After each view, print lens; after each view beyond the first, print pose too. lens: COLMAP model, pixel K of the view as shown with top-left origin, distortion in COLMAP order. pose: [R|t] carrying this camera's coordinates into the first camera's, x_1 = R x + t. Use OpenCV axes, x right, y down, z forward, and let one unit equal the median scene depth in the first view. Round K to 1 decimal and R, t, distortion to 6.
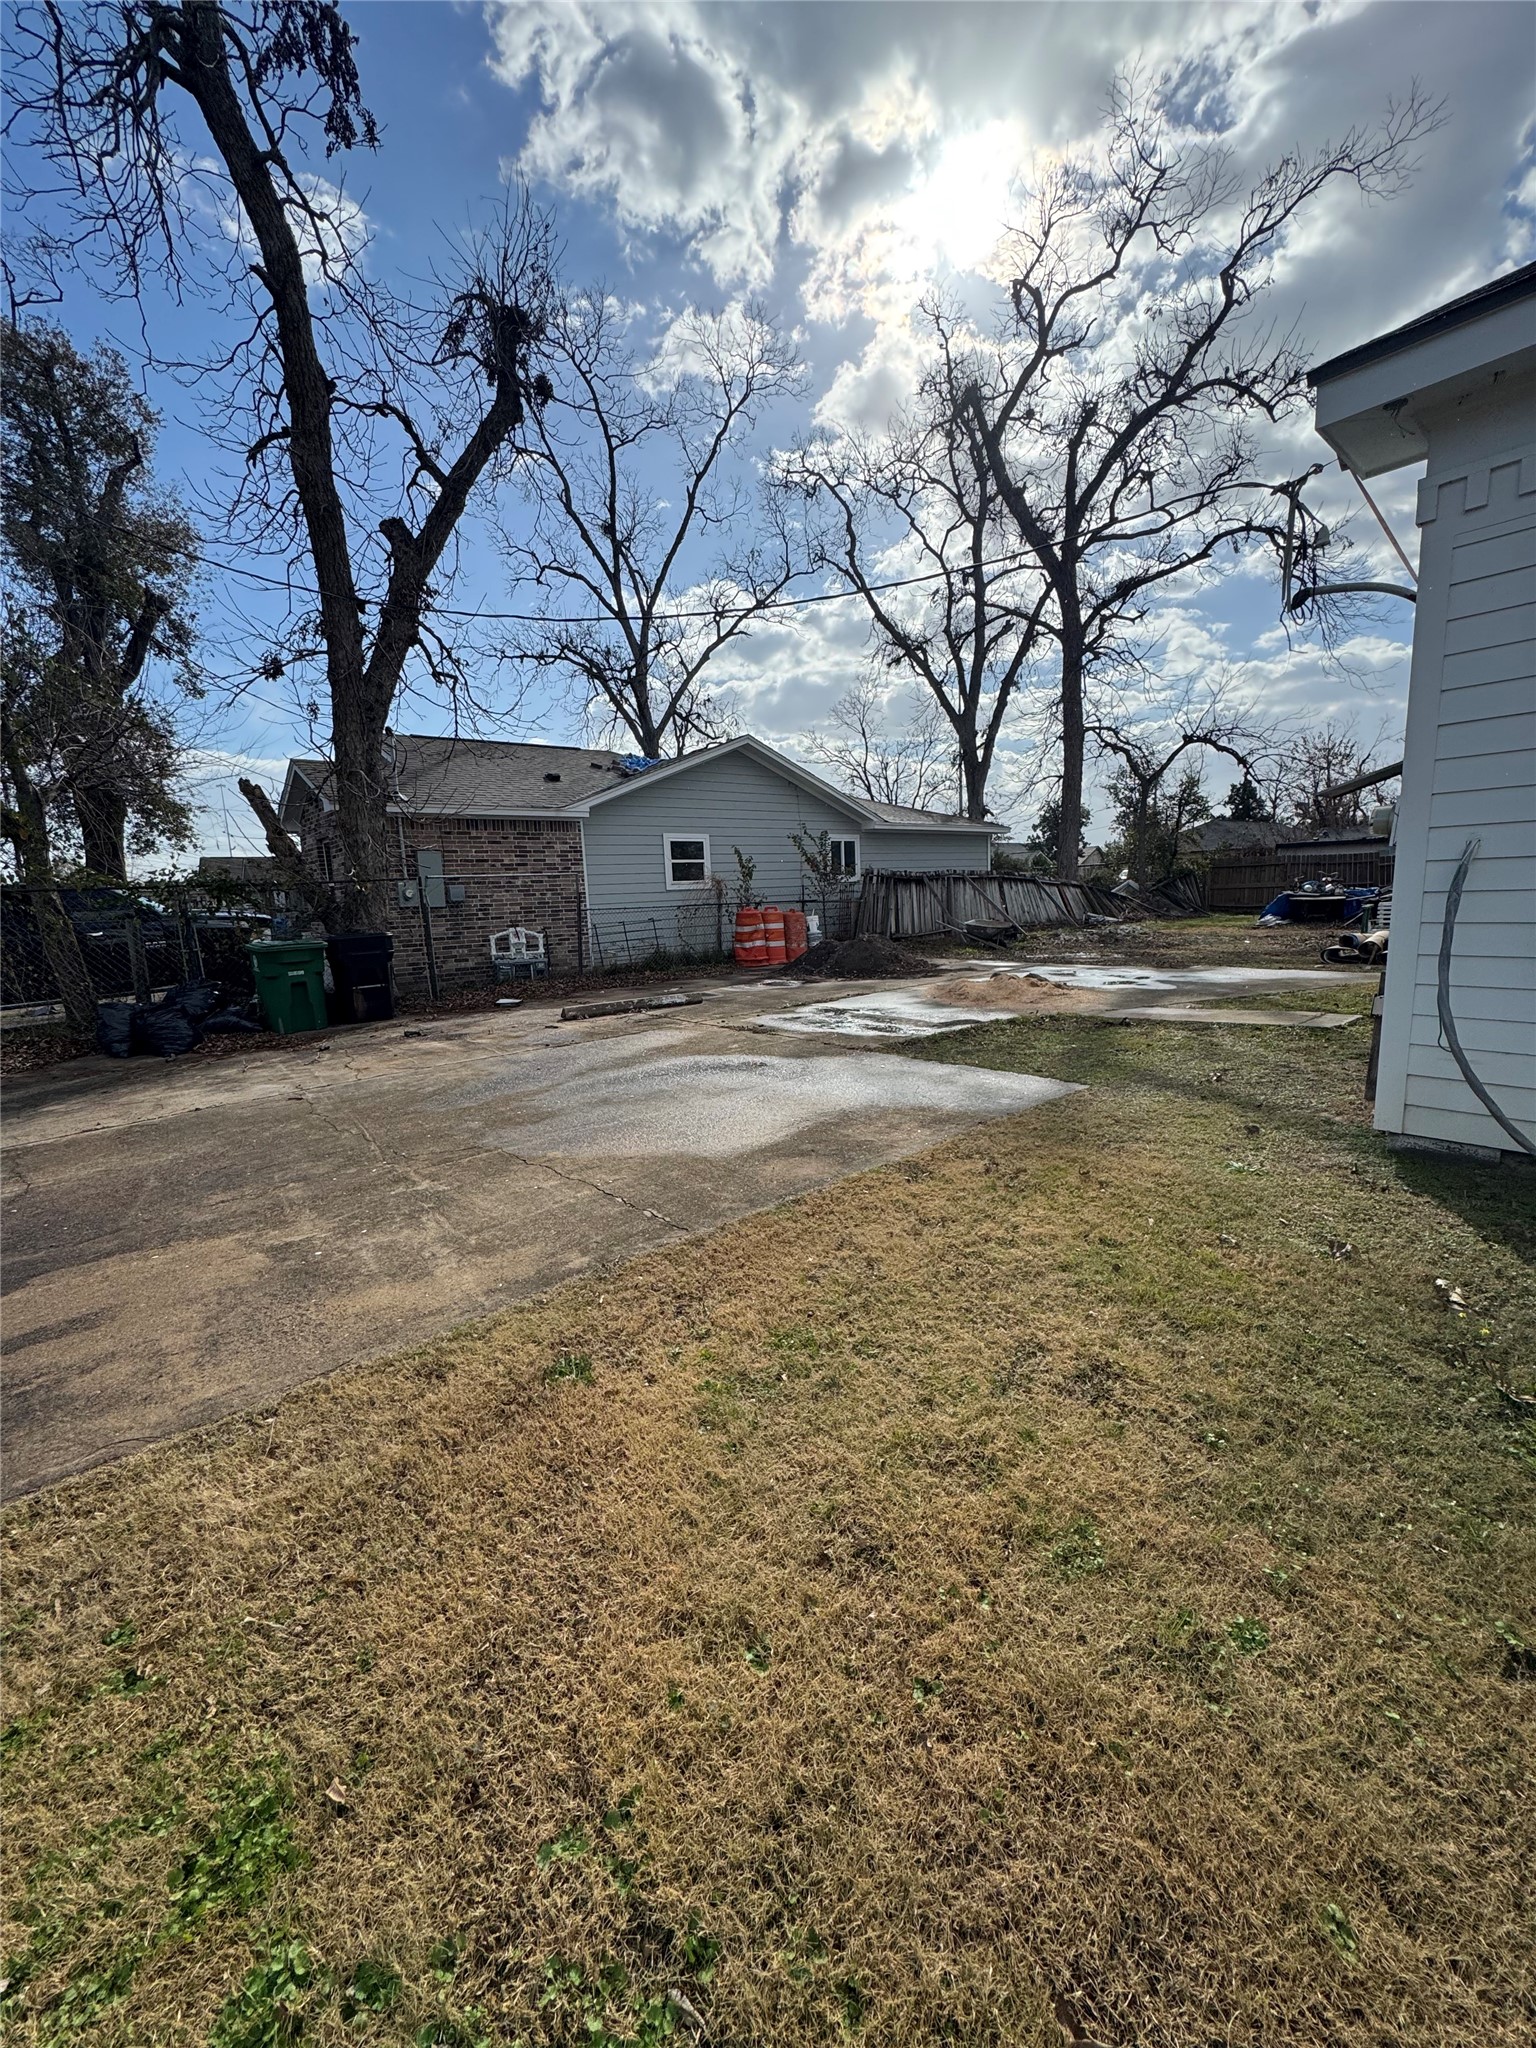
lens RADIAL K [[822.7, 0, 768.0], [0, 822.7, 1024.0], [0, 0, 1]] dist [0.000034, 0.000005]
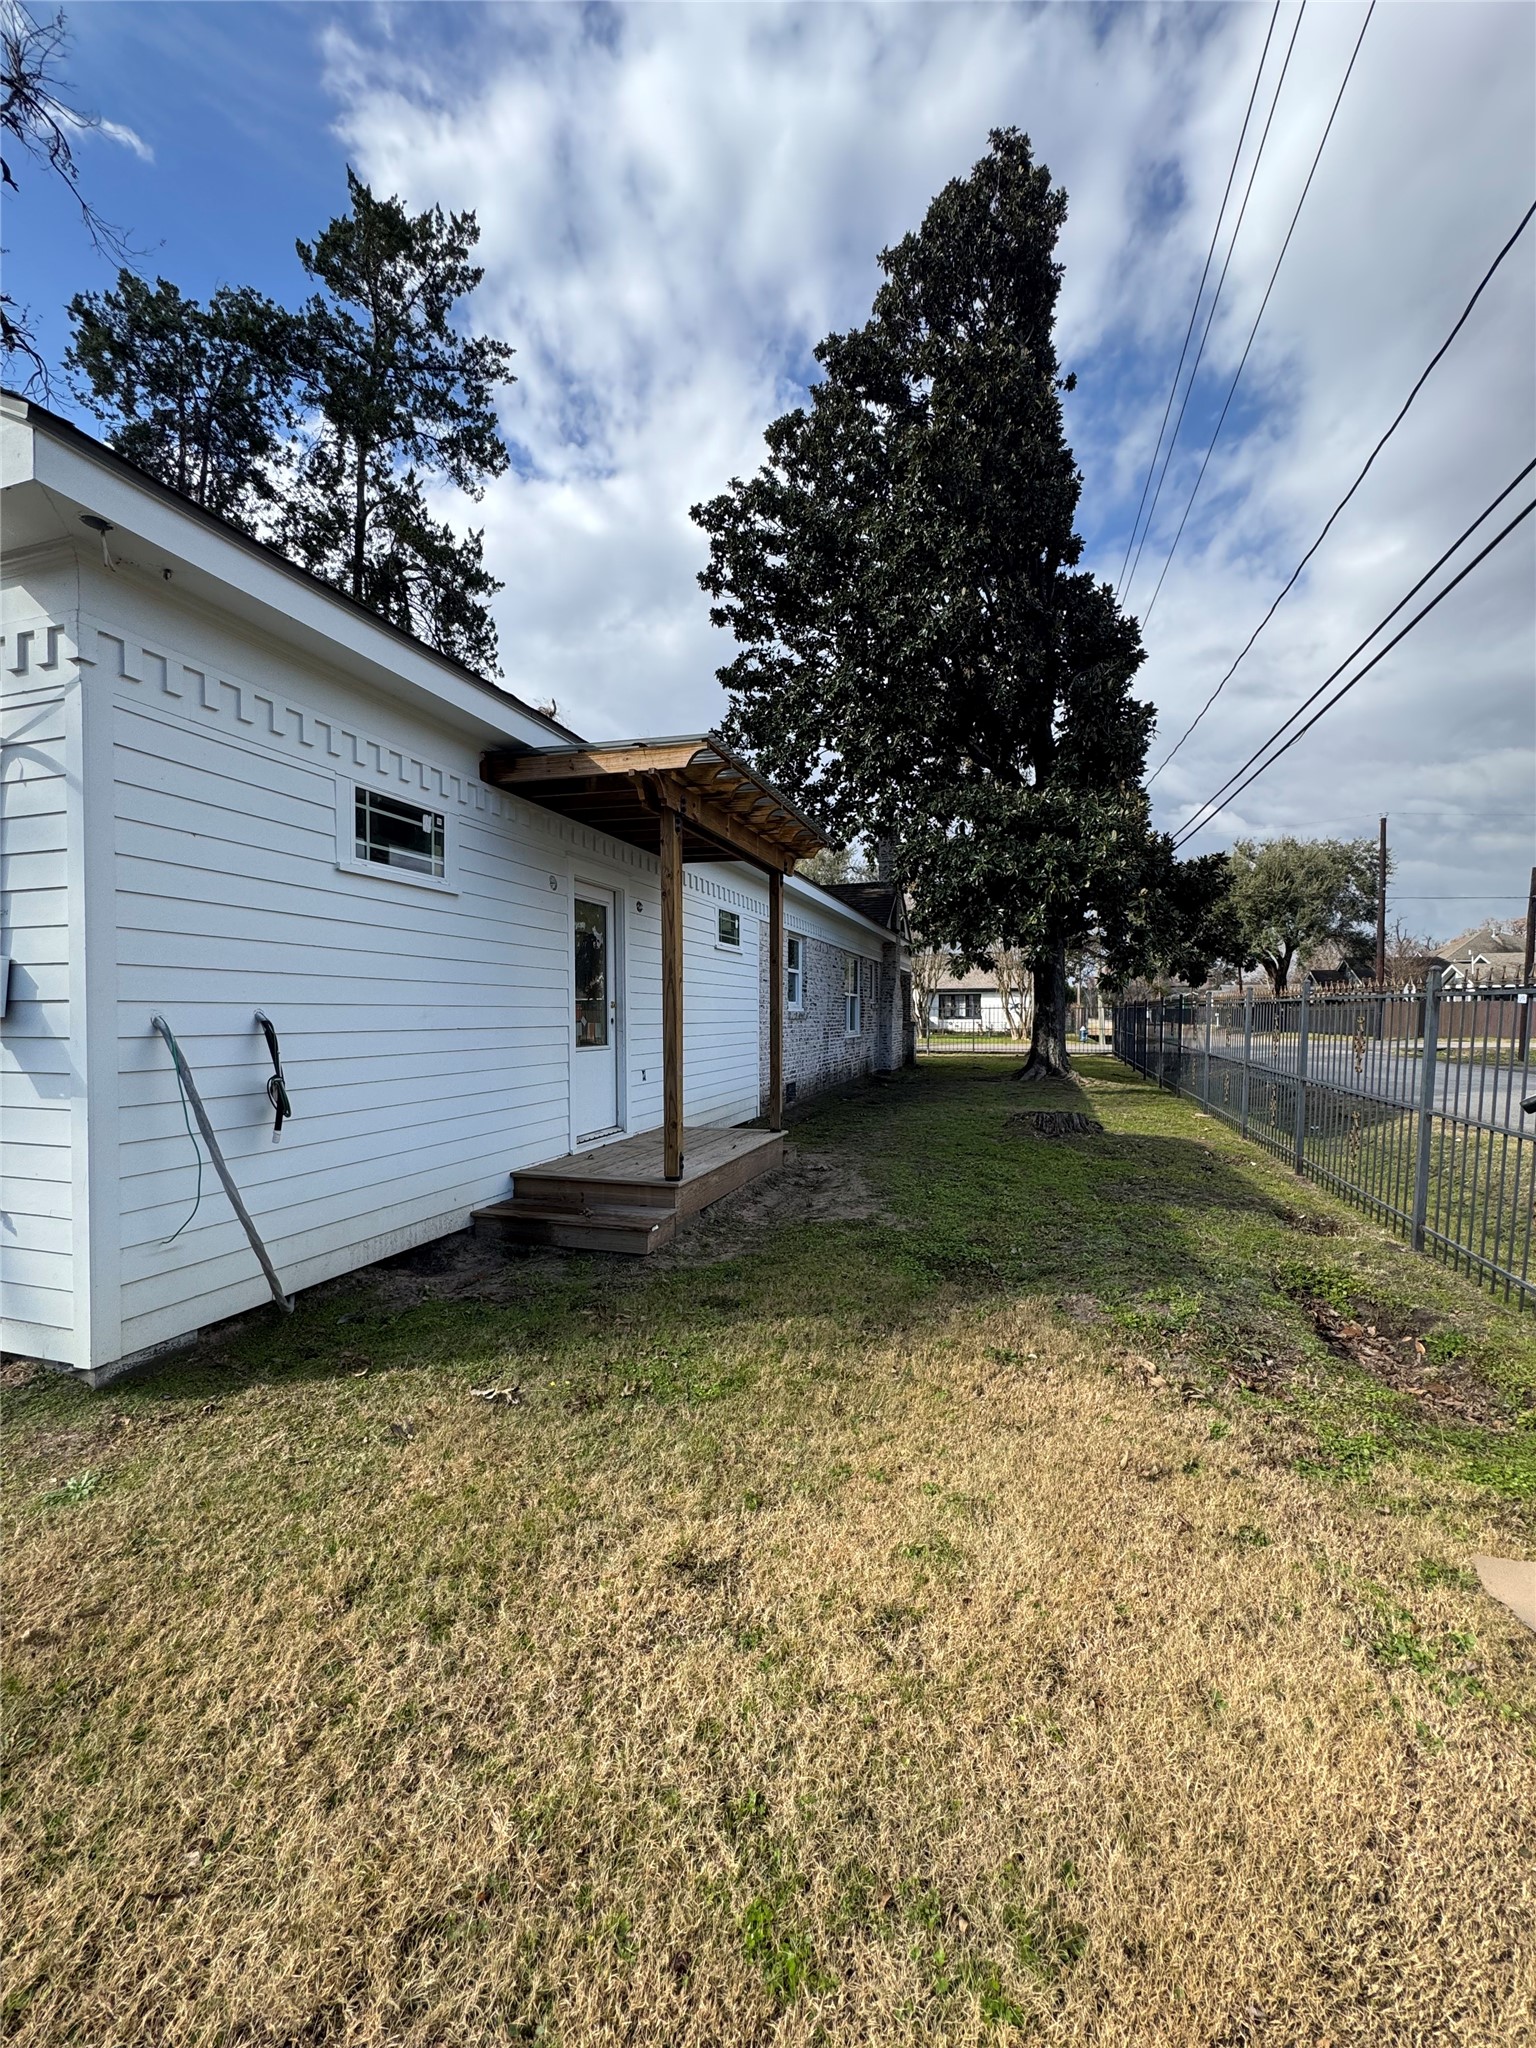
lens RADIAL K [[822.7, 0, 768.0], [0, 822.7, 1024.0], [0, 0, 1]] dist [0.000034, 0.000005]
pose [[-0.528549, 0.032126, 0.848295, -0.421212], [0.160488, 0.985045, 0.062691, -0.213032], [-0.833594, 0.169277, -0.525800, 1.201066]]
